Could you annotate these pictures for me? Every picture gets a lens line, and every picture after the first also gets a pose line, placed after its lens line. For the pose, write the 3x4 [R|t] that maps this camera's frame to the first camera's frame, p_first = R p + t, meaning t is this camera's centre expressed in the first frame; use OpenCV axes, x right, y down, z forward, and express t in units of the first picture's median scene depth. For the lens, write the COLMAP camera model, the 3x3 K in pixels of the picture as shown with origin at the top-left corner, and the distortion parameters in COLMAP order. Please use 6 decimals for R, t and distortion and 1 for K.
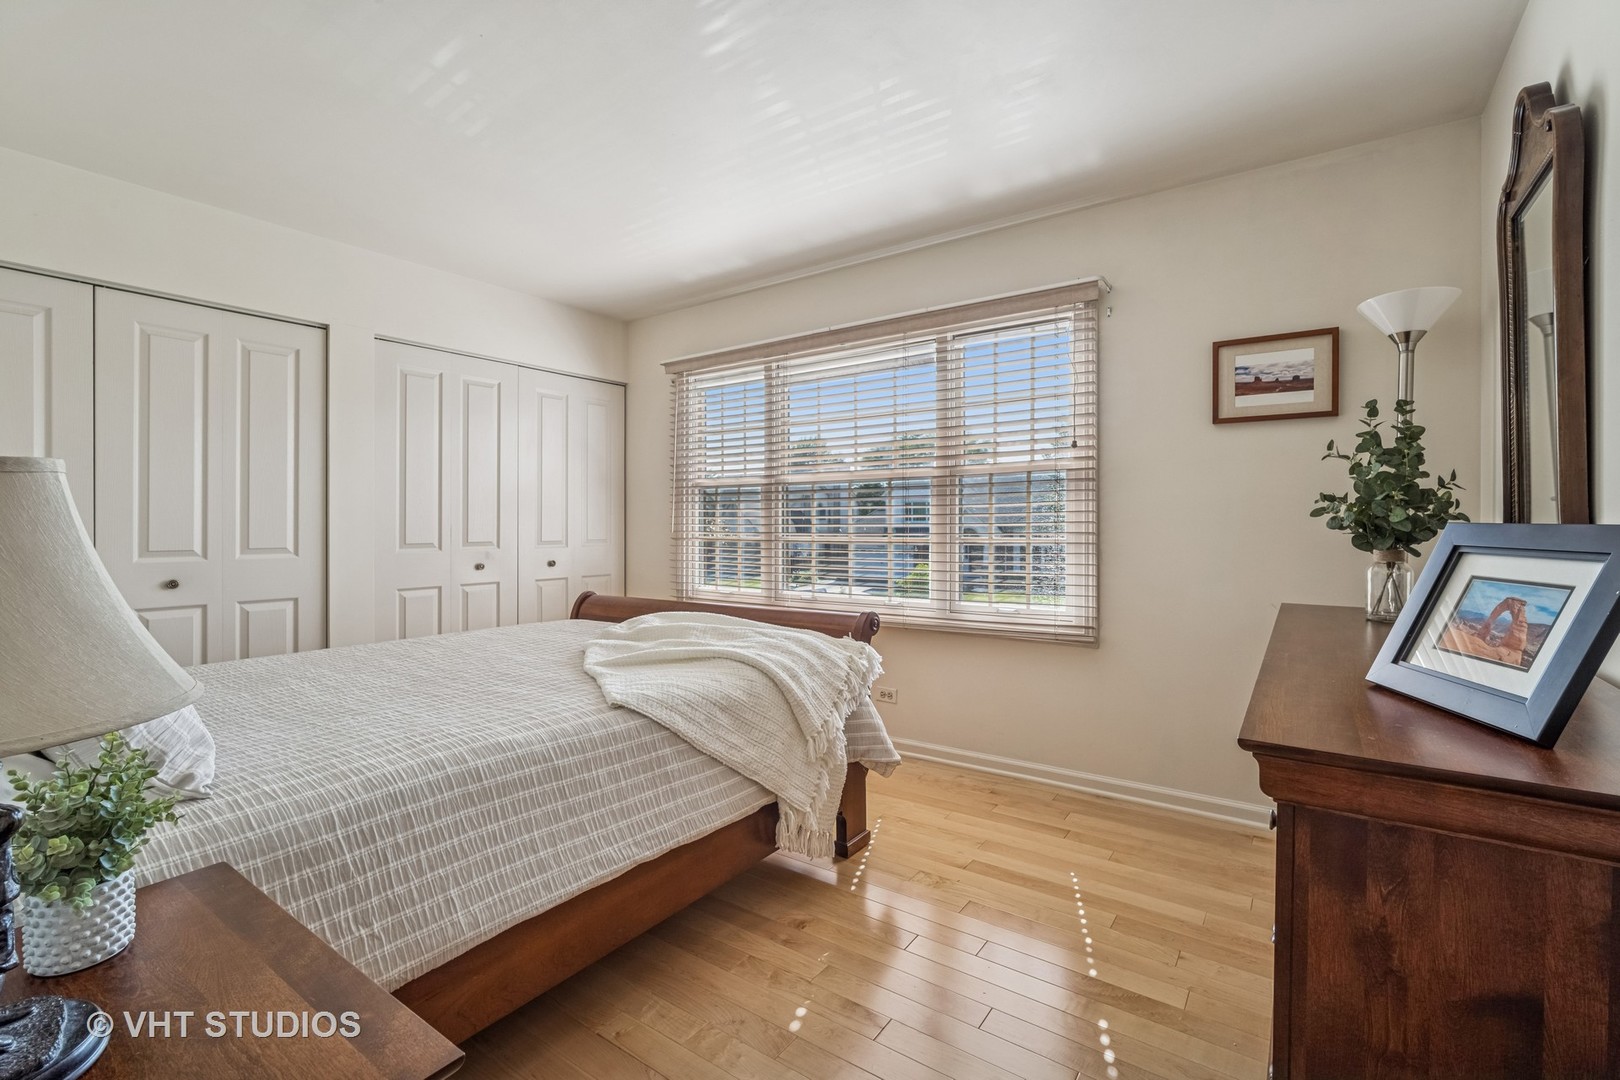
lens RADIAL K [[723.1, 0, 809.5], [0, 723.1, 524.6], [0, 0, 1]] dist [-0.002888, -0.000197]
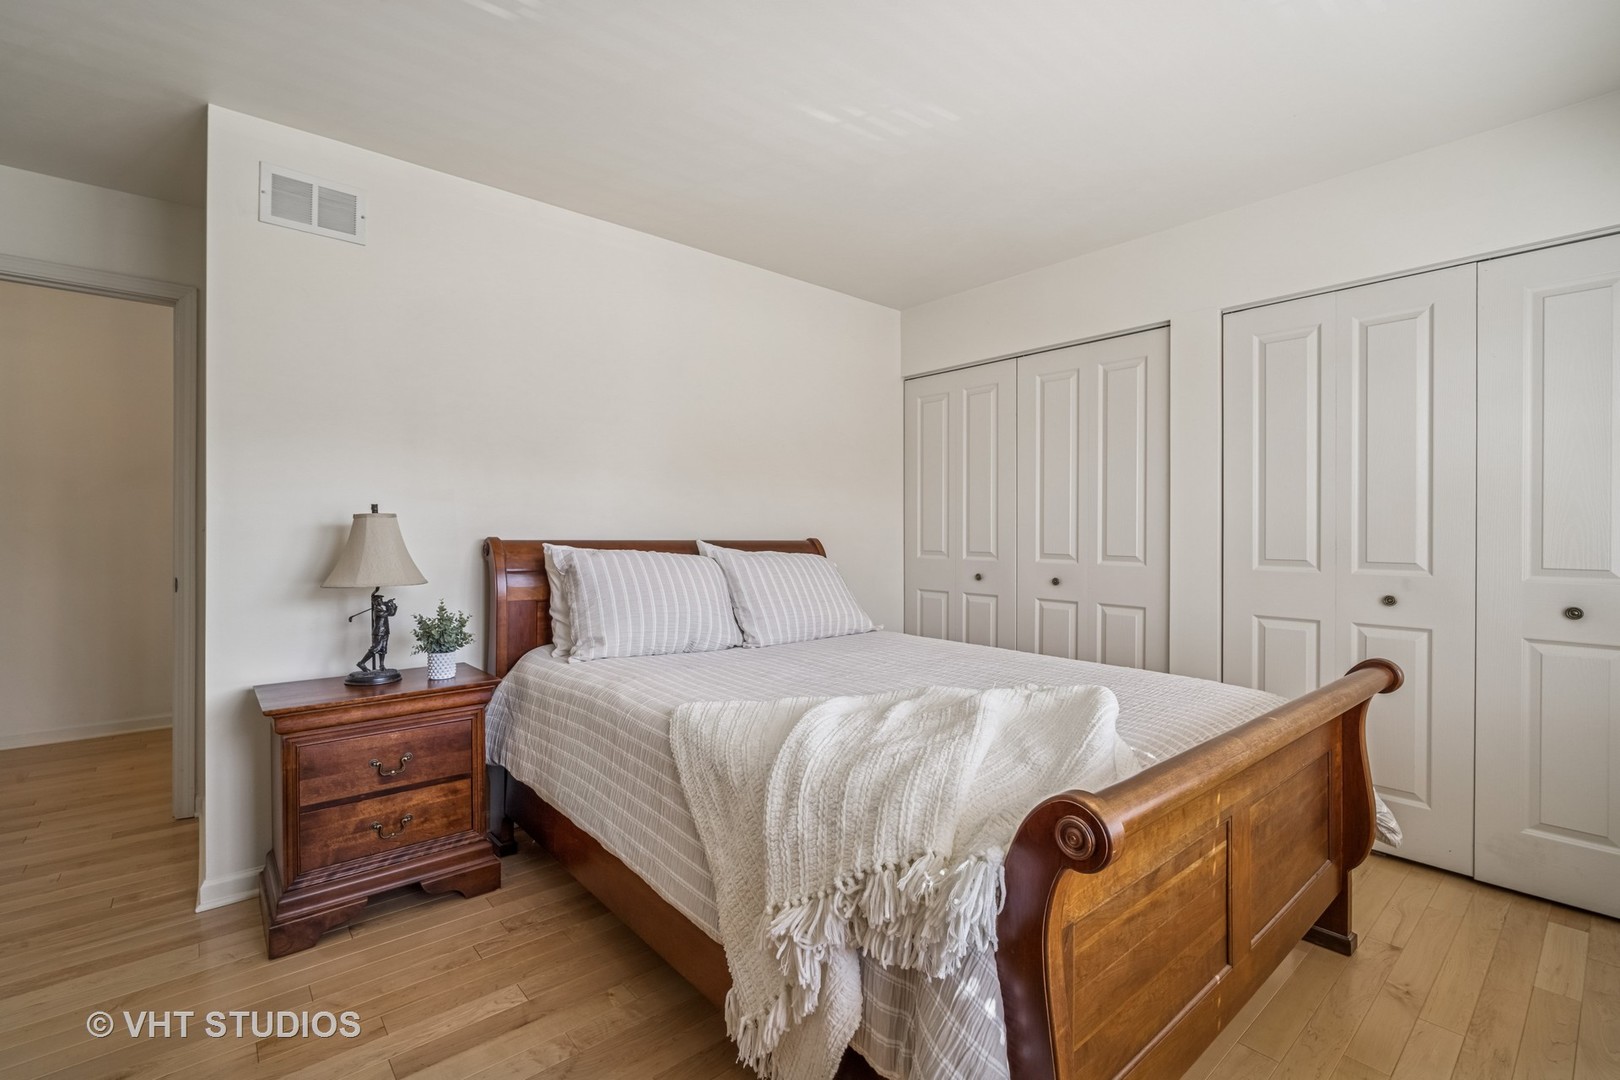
lens RADIAL K [[723.1, 0, 809.5], [0, 723.1, 538.2], [0, 0, 1]] dist [-0.002888, -0.000197]
pose [[-0.230146, 0.008769, -0.973117, 0.392458], [-0.007957, 0.999909, 0.010892, -0.000594], [0.973123, 0.010249, -0.230056, 0.845458]]
